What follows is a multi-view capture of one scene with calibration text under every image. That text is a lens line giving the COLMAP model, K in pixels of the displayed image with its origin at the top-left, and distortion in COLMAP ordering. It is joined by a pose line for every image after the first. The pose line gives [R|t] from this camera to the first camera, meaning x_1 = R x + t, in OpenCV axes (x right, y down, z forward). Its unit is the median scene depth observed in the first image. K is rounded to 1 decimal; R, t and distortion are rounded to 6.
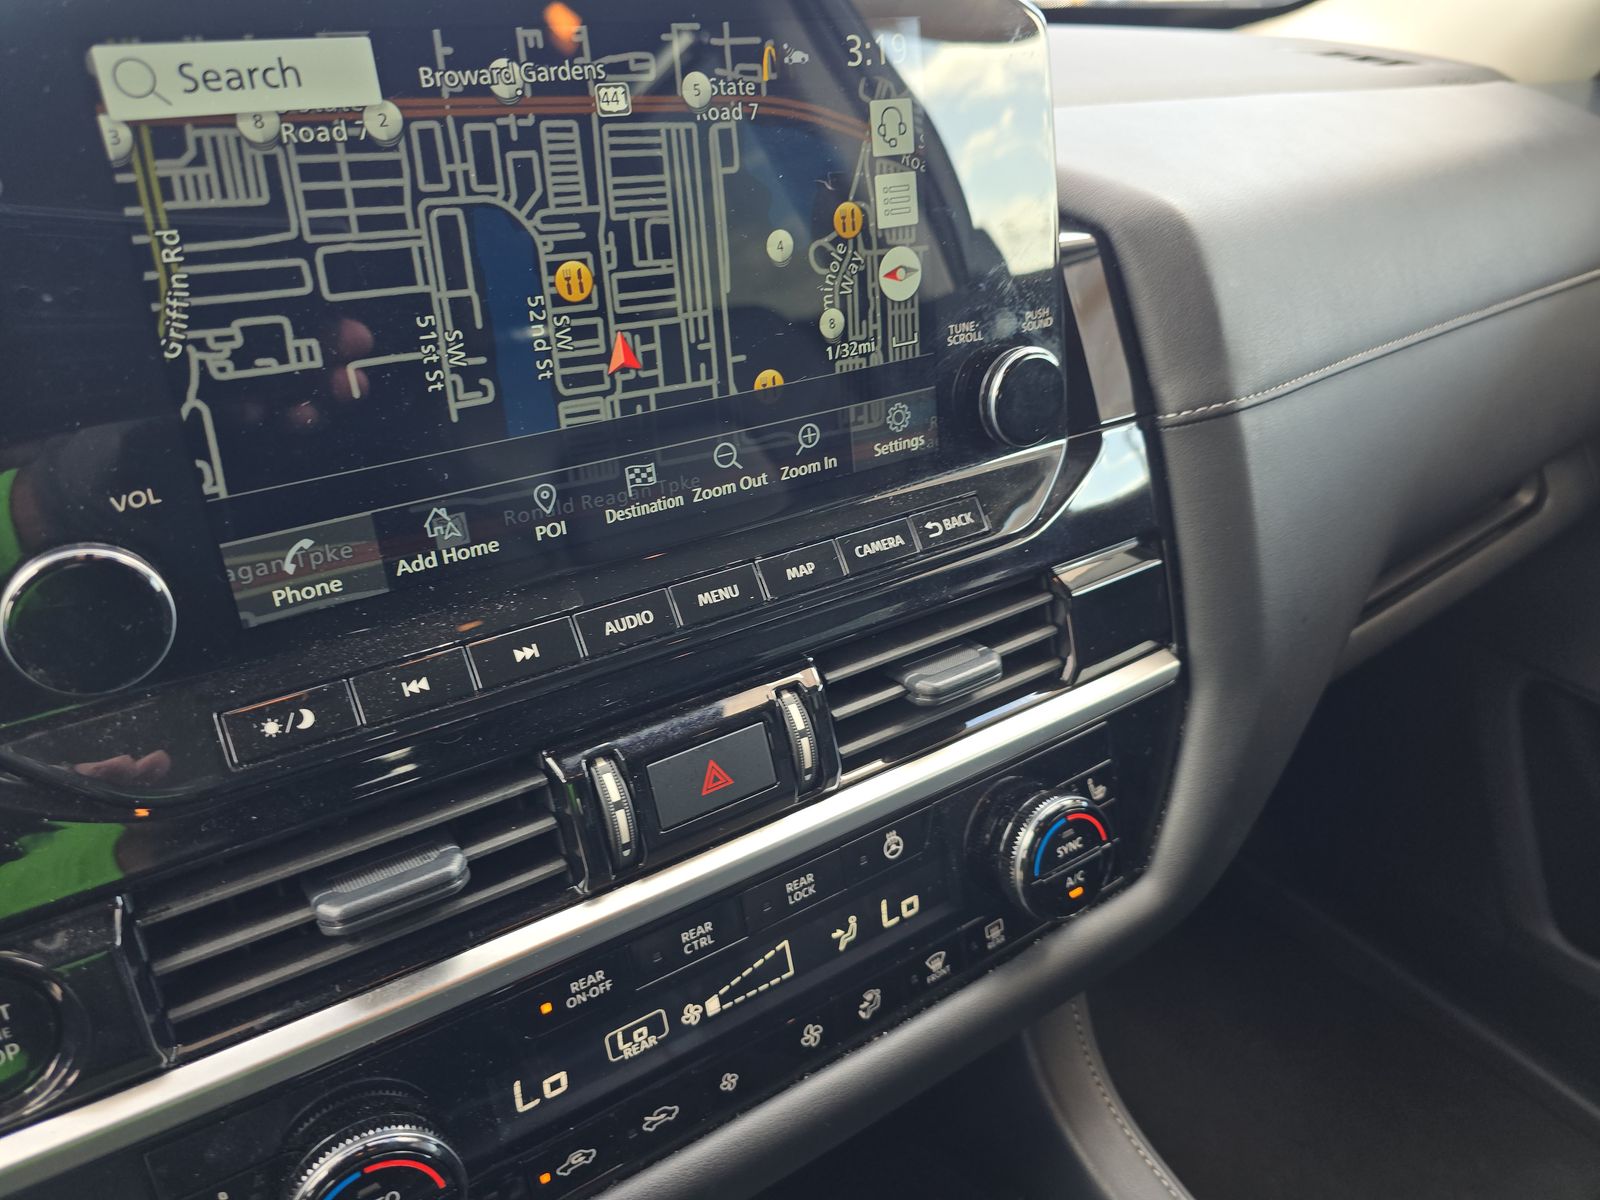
lens RADIAL K [[1091.3, 0, 800.0], [0, 1091.3, 600.0], [0, 0, 1]] dist [0.048709, -0.042501]
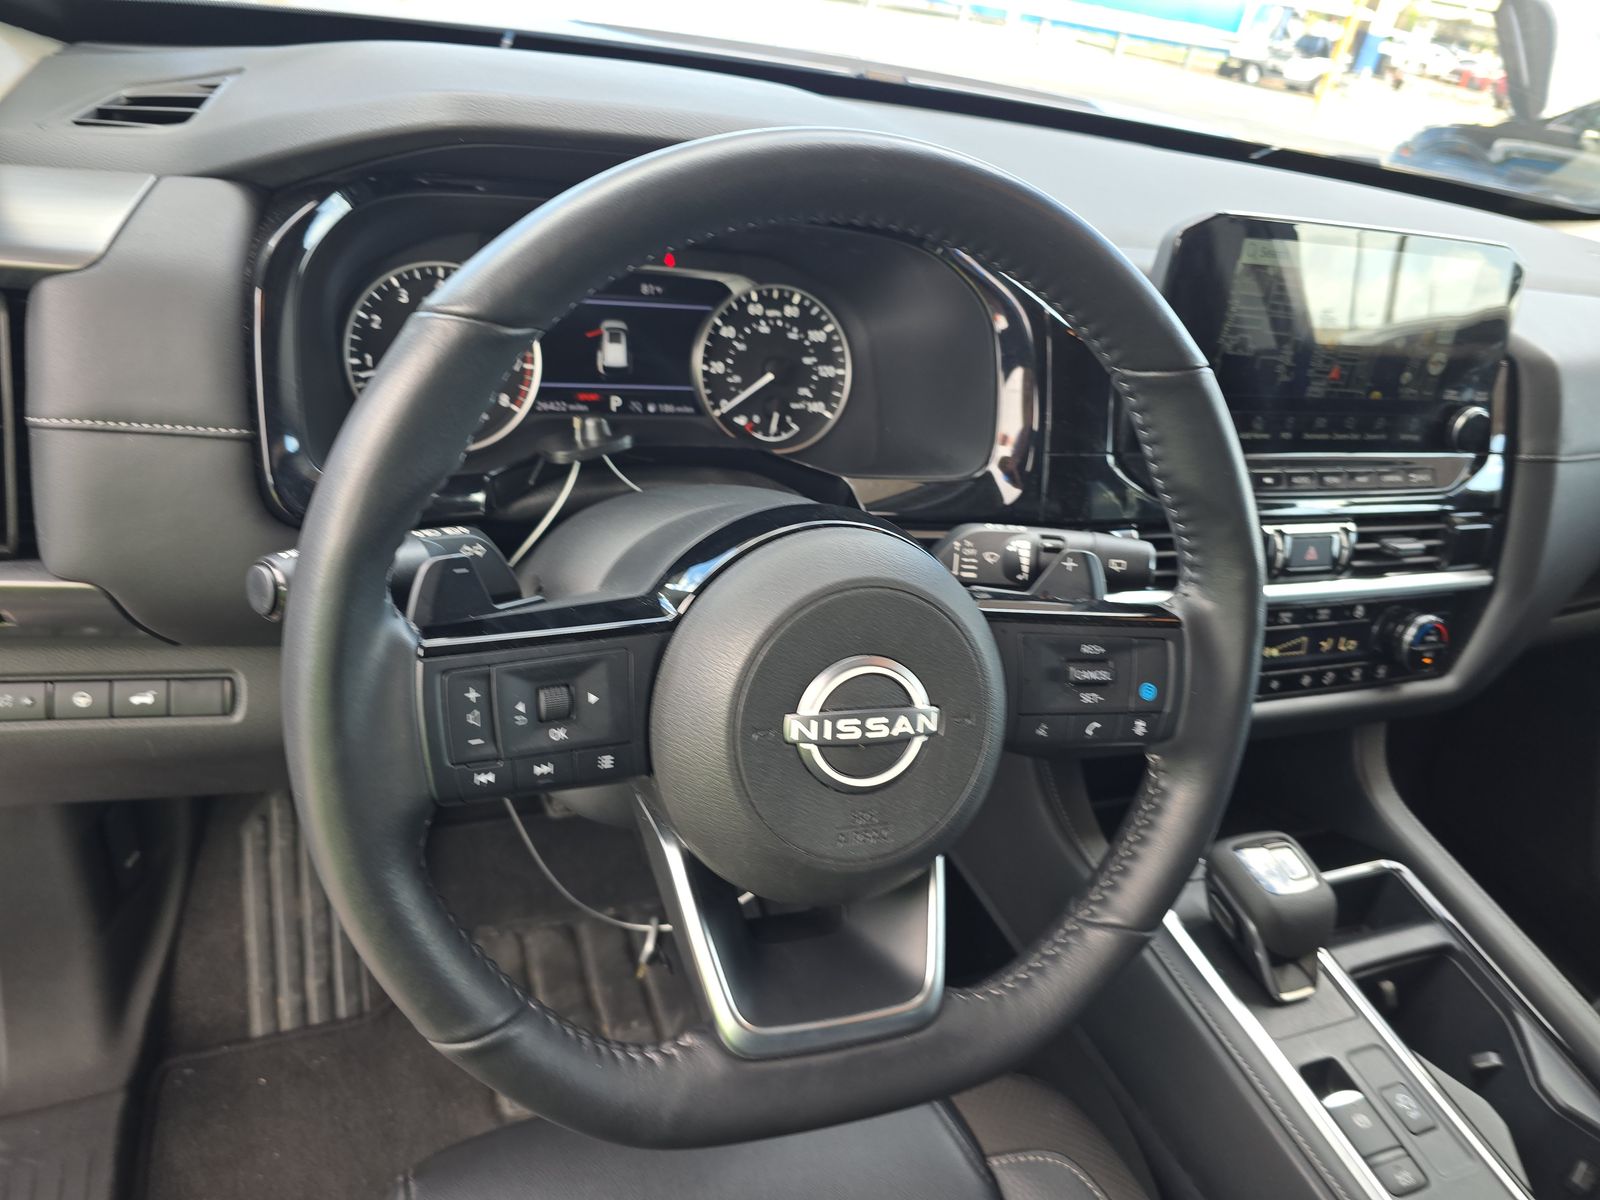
lens RADIAL K [[1091.3, 0, 800.0], [0, 1091.3, 600.0], [0, 0, 1]] dist [0.048709, -0.042501]
pose [[0.966155, 0.250012, -0.063546, -0.830674], [-0.248589, 0.968159, 0.029513, 0.395272], [0.068902, -0.012718, 0.997542, -1.242044]]
